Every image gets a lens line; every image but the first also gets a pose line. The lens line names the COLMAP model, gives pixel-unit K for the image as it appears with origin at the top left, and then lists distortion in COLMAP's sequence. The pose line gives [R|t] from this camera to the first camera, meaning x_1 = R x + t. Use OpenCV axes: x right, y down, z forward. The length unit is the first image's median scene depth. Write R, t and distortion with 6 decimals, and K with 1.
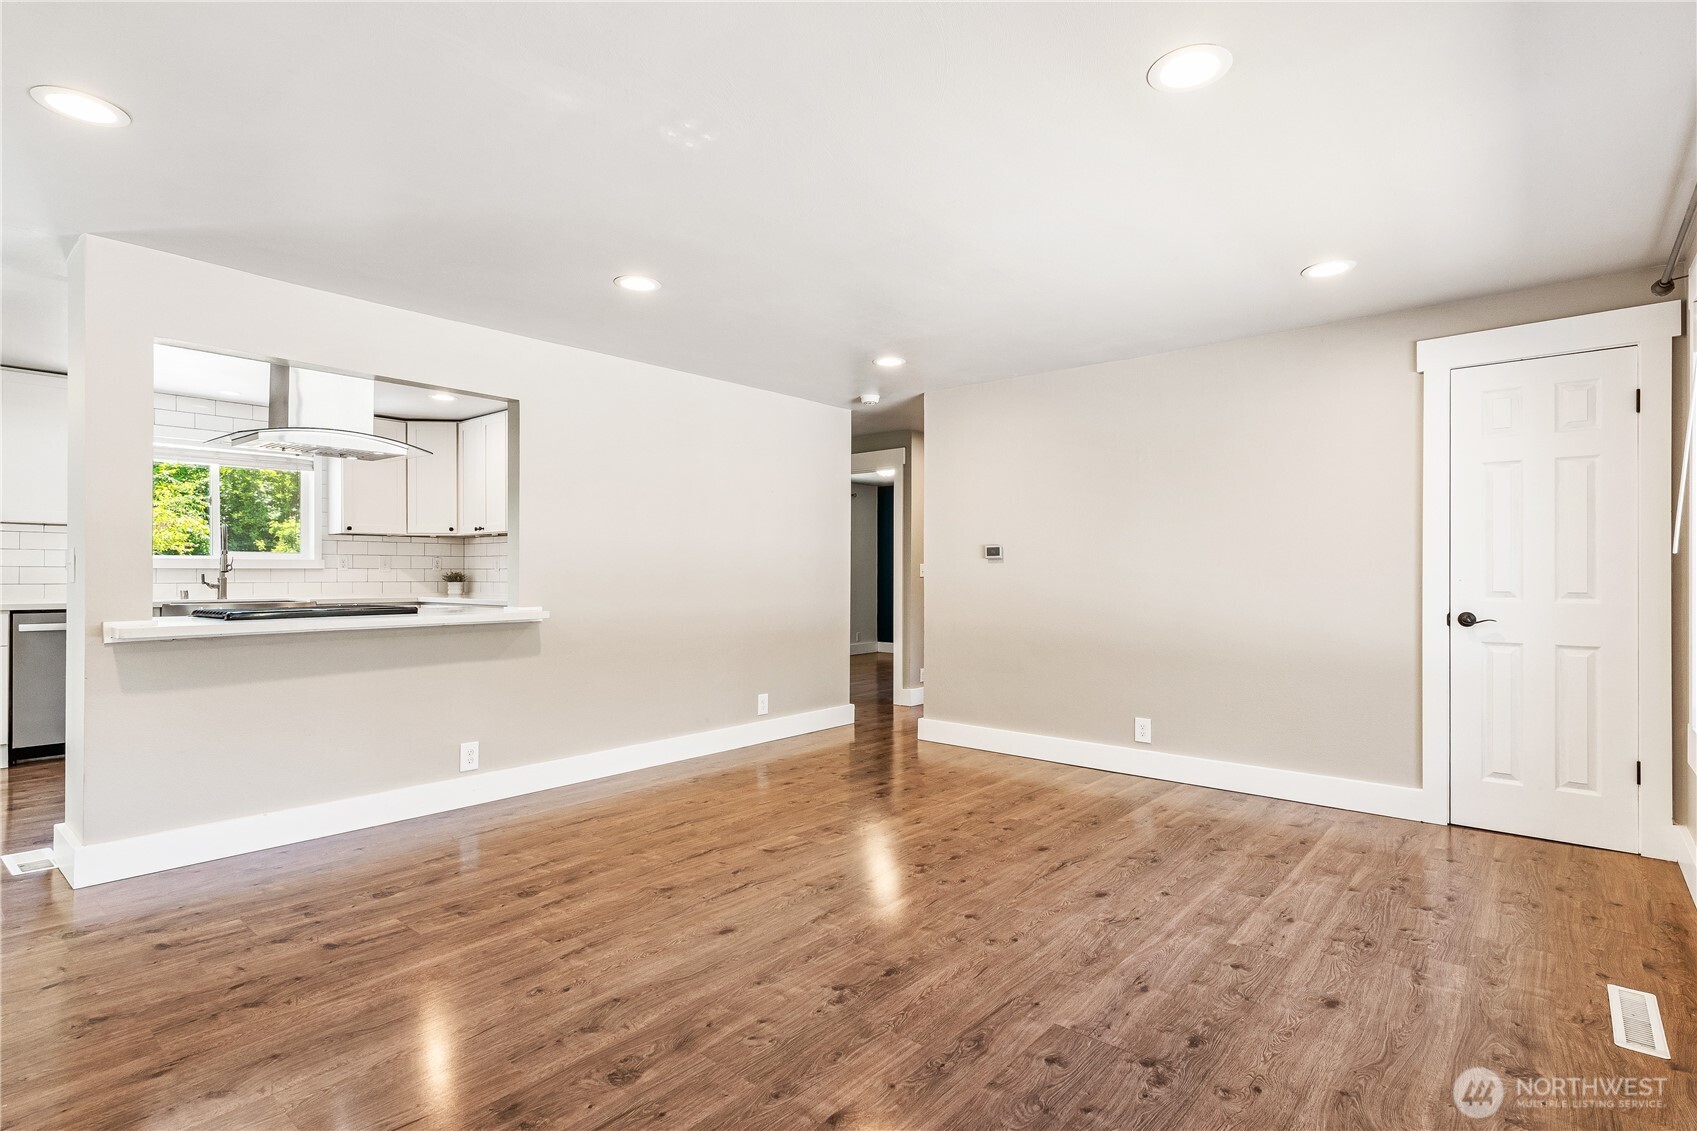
lens RADIAL K [[827.6, 0, 863.0], [0, 827.6, 570.5], [0, 0, 1]] dist [0.006240, -0.001046]
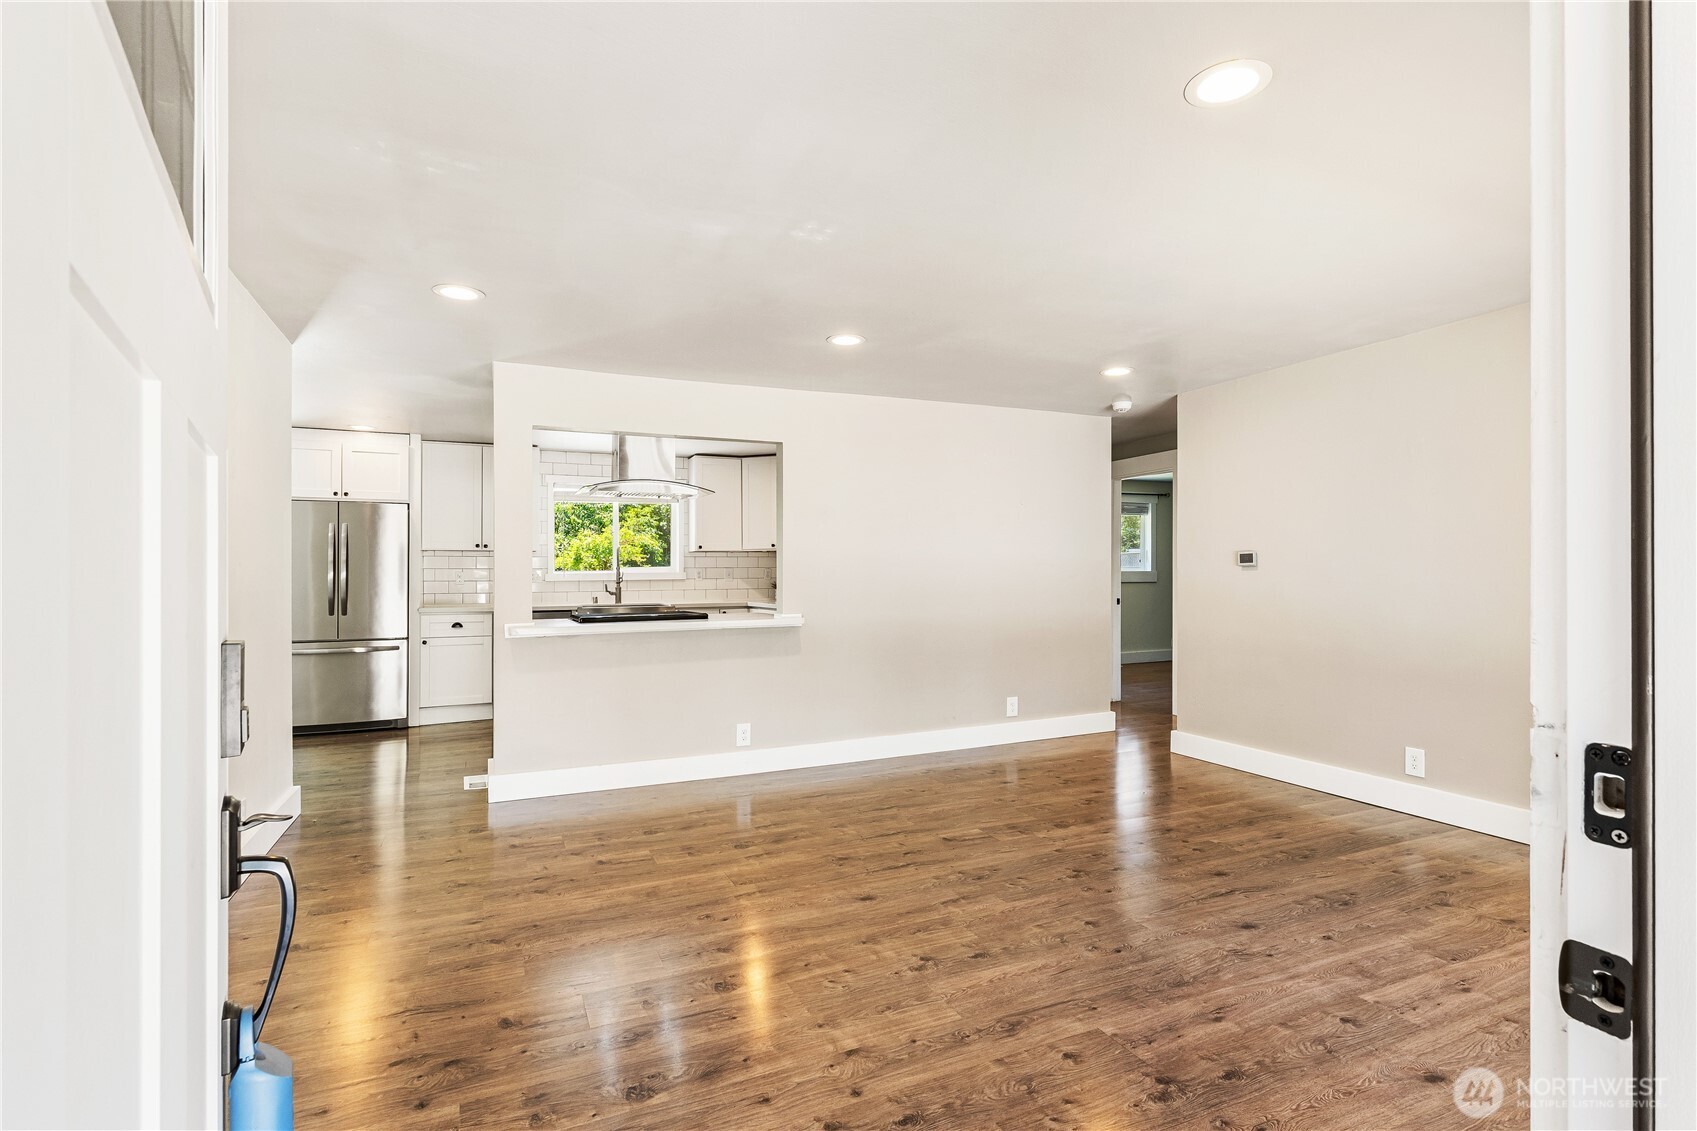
lens RADIAL K [[819.0, 0, 864.1], [0, 819.0, 567.7], [0, 0, 1]] dist [0.001601, -0.001409]
pose [[0.905338, -0.013159, -0.424487, 0.270198], [0.012205, 0.999913, -0.004965, -0.021626], [0.424516, -0.000686, 0.905420, -0.040230]]
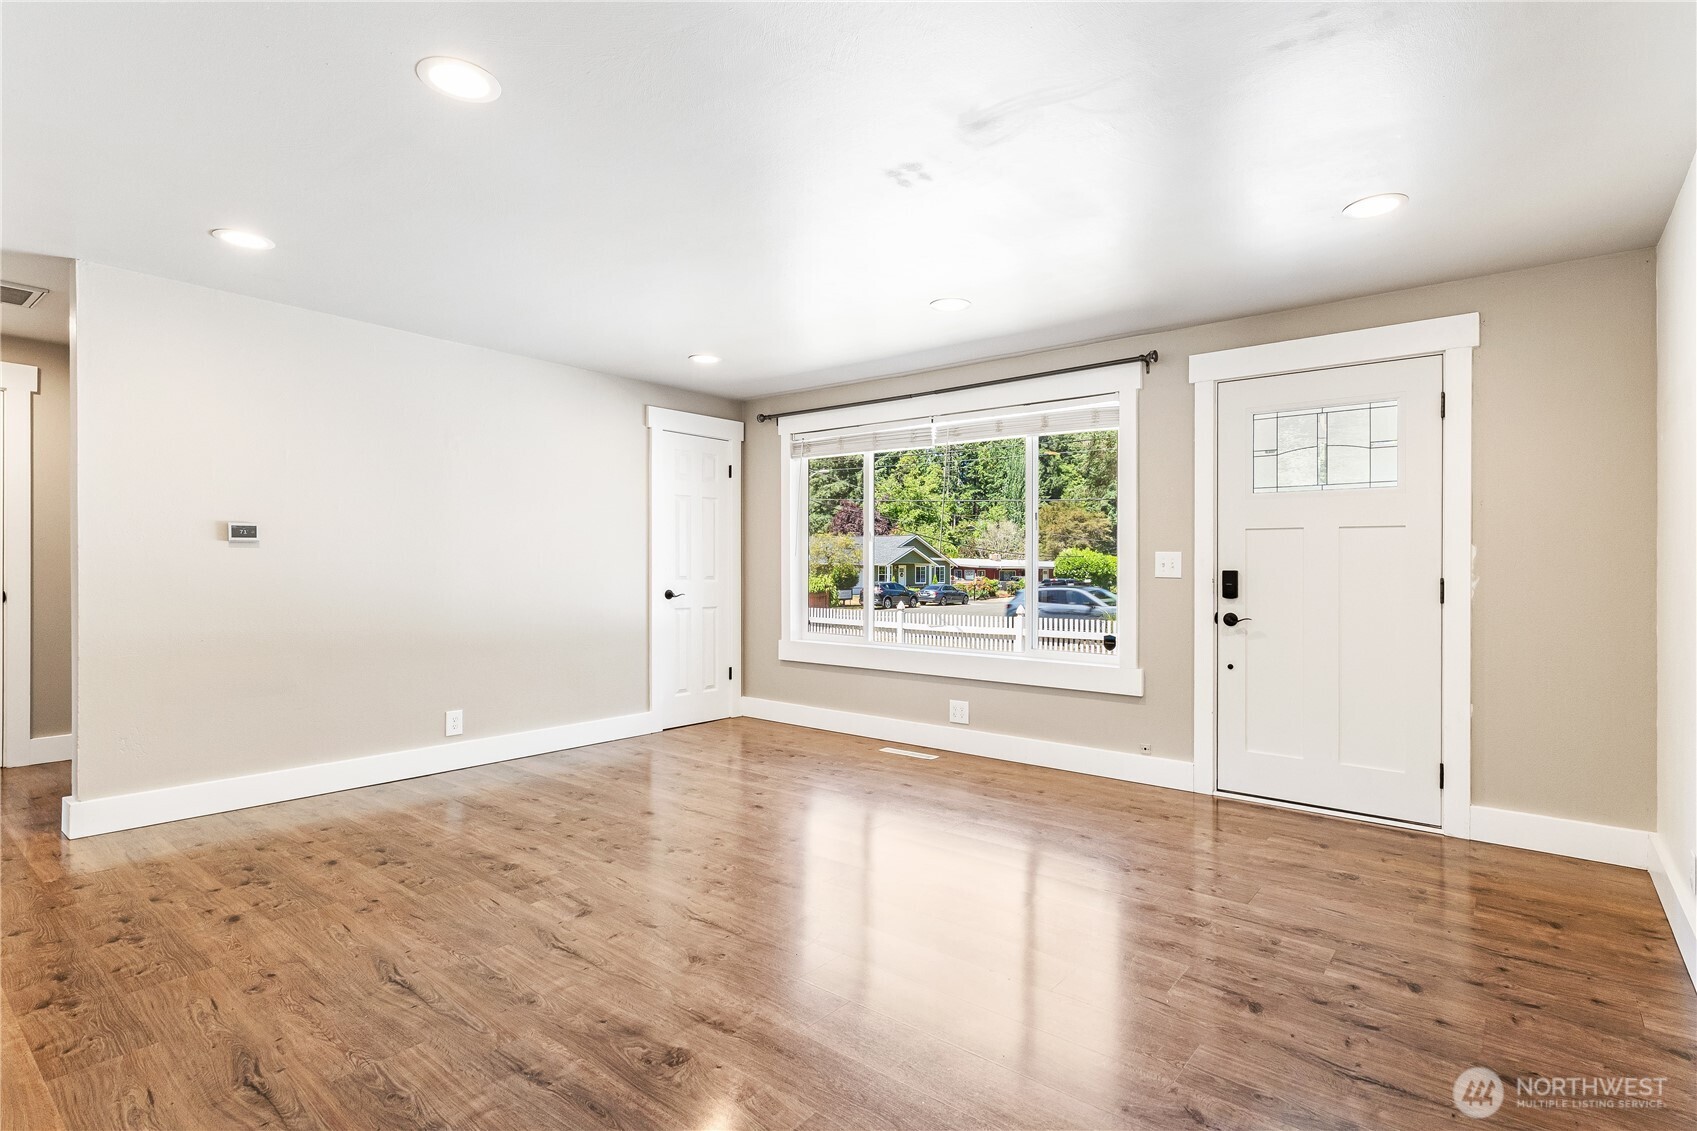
lens RADIAL K [[827.6, 0, 863.0], [0, 827.6, 570.5], [0, 0, 1]] dist [0.006240, -0.001046]
pose [[-0.020649, -0.006831, 0.999763, -0.971724], [-0.012610, 0.999899, 0.006571, -0.001170], [-0.999707, -0.012471, -0.020733, 0.796768]]
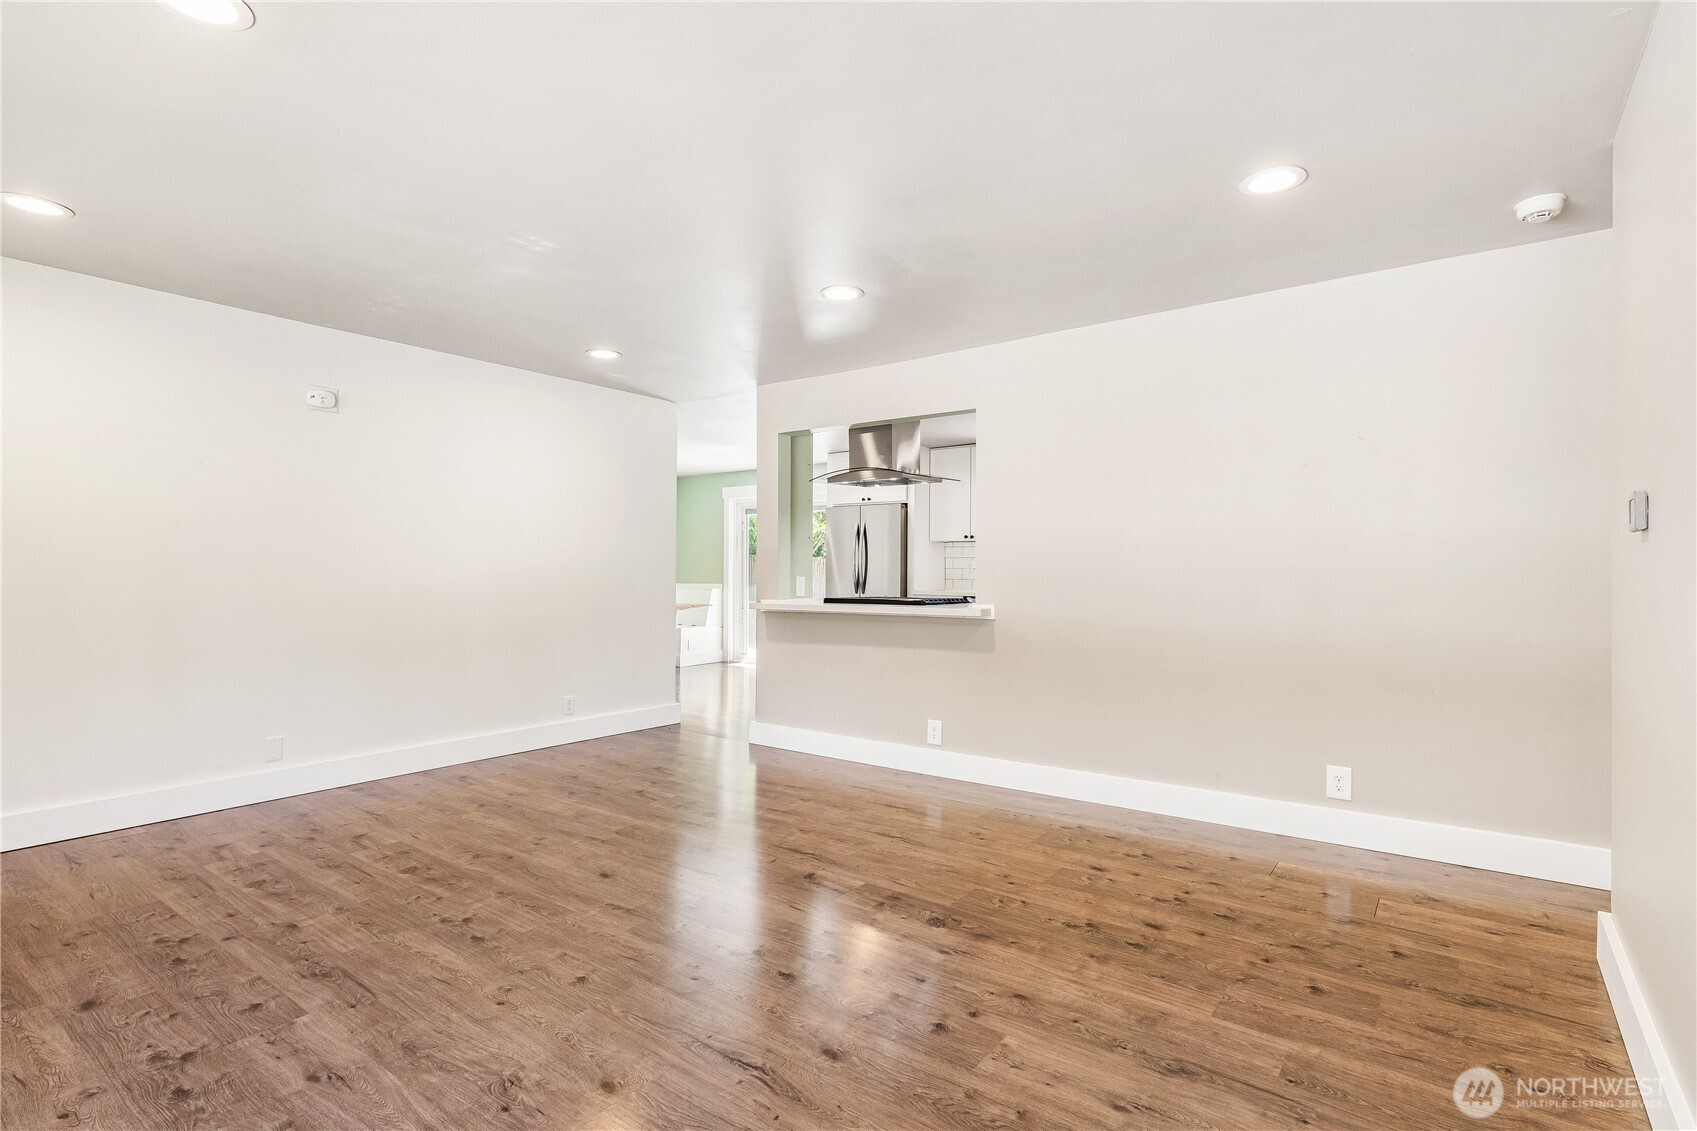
lens RADIAL K [[827.6, 0, 863.0], [0, 827.6, 570.5], [0, 0, 1]] dist [0.006240, -0.001046]
pose [[0.063003, -0.004637, -0.998003, 0.849752], [0.001676, 0.999988, -0.004540, 0.006836], [0.998012, -0.001386, 0.063010, 1.061544]]
